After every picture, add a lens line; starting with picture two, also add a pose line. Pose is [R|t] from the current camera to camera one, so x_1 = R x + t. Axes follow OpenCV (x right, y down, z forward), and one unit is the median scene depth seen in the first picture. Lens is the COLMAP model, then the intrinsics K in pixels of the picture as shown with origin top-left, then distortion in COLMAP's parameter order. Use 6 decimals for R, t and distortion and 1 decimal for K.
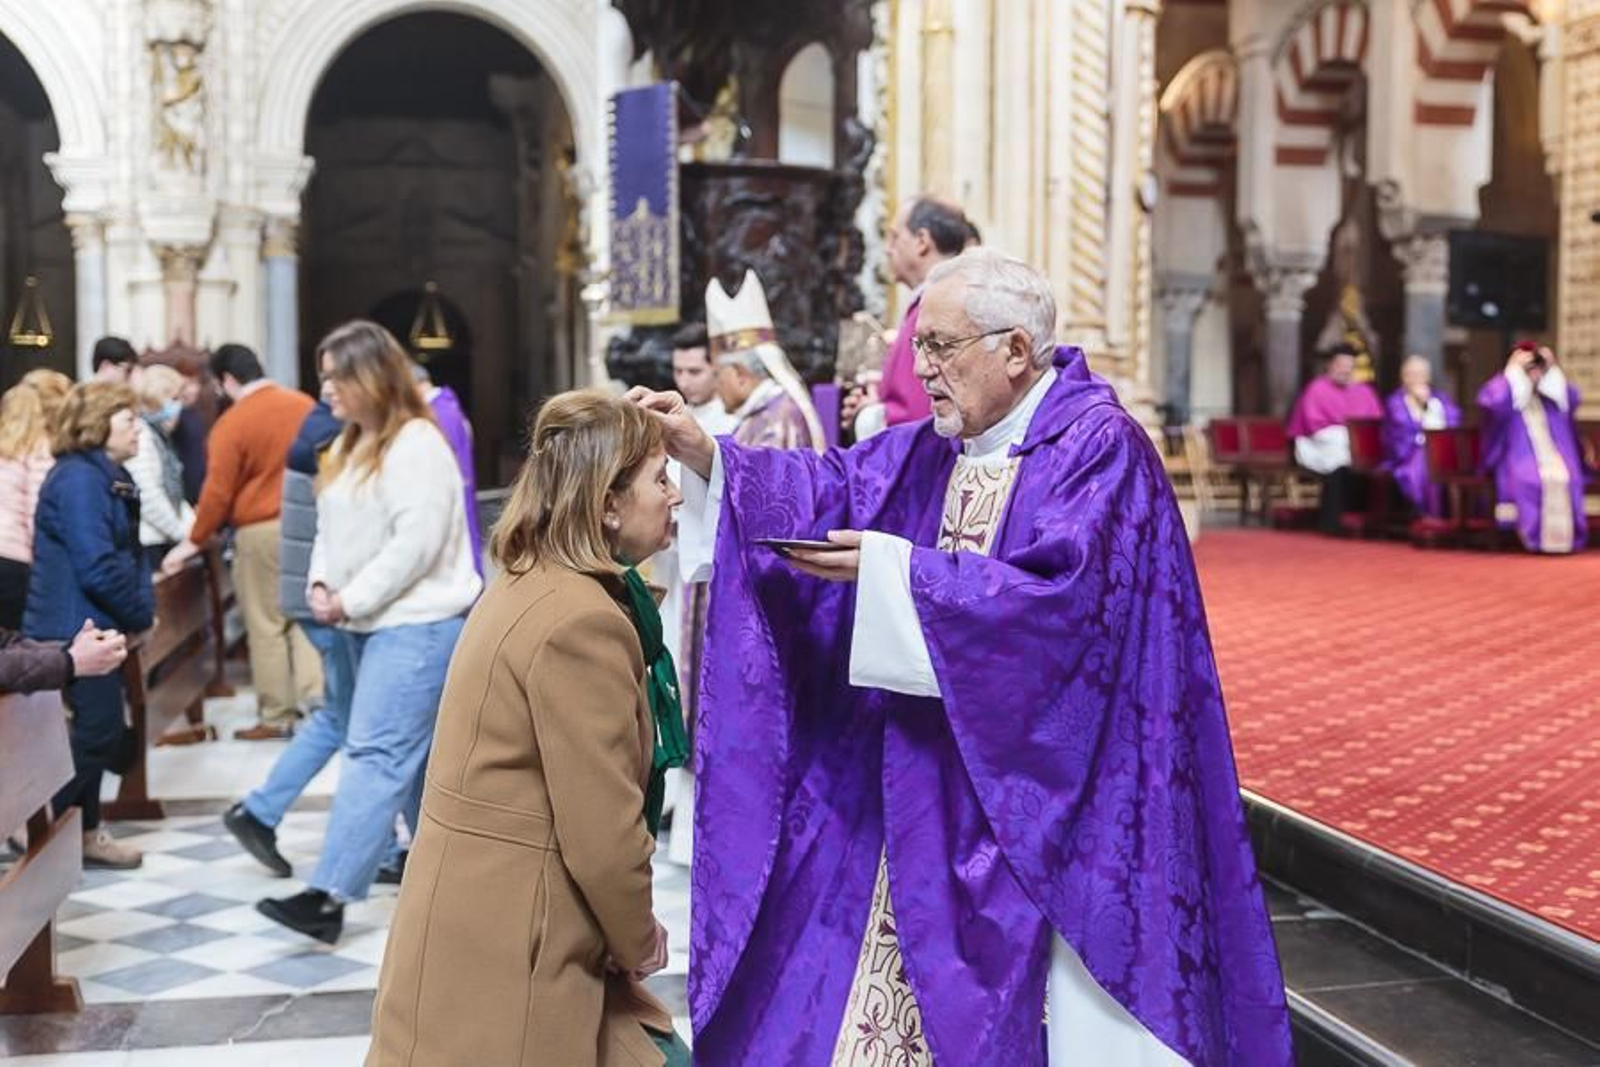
lens RADIAL K [[2099.0, 0, 800.0], [0, 2099.0, 533.5], [0, 0, 1]] dist [-0.005917, 0.058595]
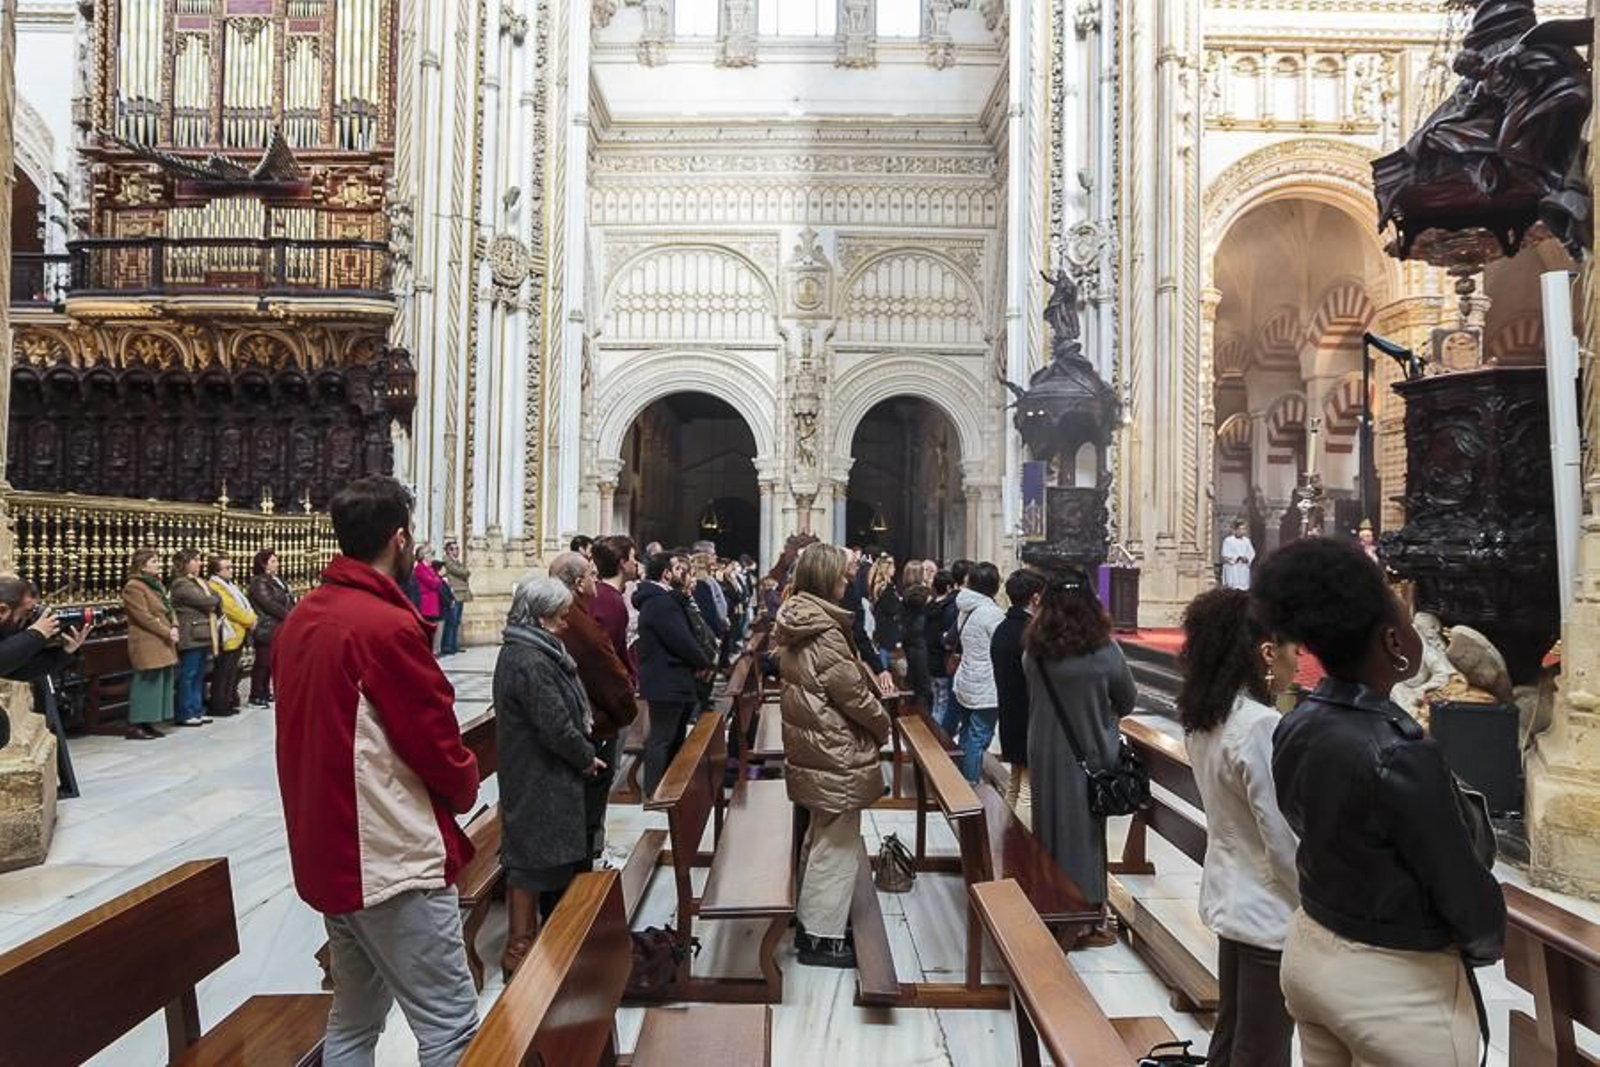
lens RADIAL K [[1141.9, 0, 800.0], [0, 1141.9, 533.5], [0, 0, 1]] dist [-0.005715, 0.000928]
pose [[0.983281, 0.008188, -0.181911, -0.066940], [-0.021411, 0.997257, -0.070846, 0.006784], [0.180832, 0.073556, 0.980760, -0.409384]]
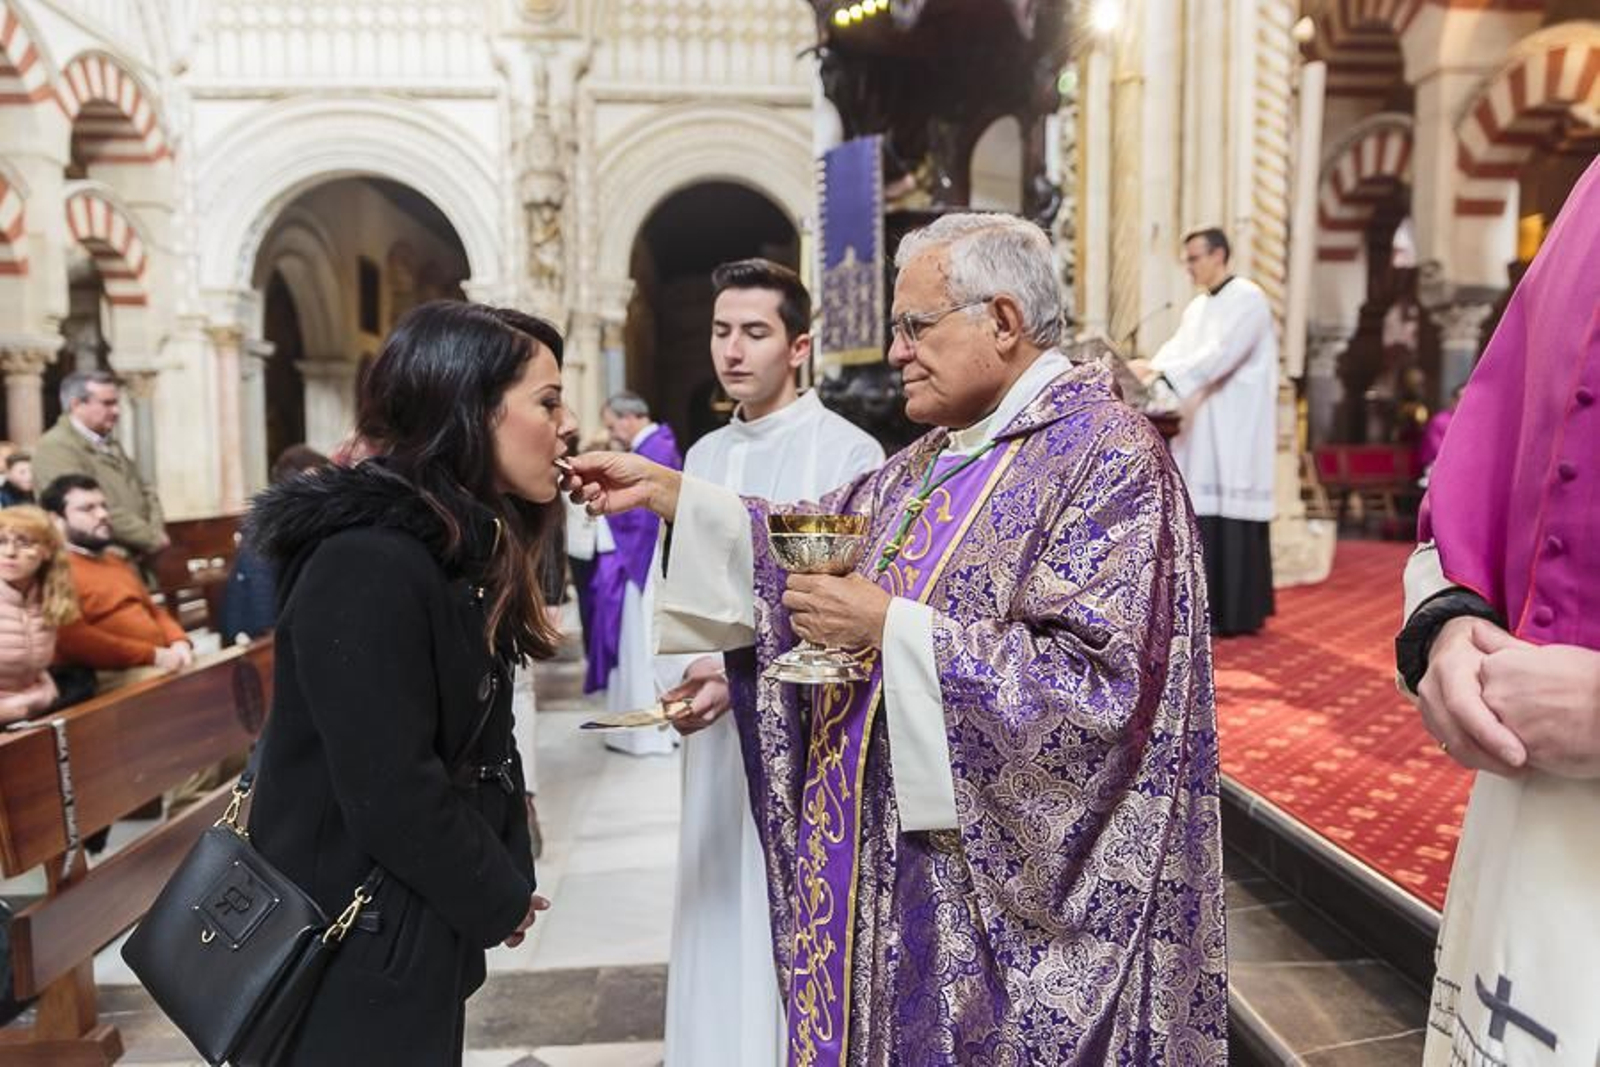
lens RADIAL K [[1141.9, 0, 800.0], [0, 1141.9, 533.5], [0, 0, 1]] dist [-0.005715, 0.000928]
pose [[0.992378, -0.000412, -0.123228, -0.017887], [0.002346, 0.999876, 0.015550, -0.013430], [0.123207, -0.015720, 0.992257, 0.260007]]
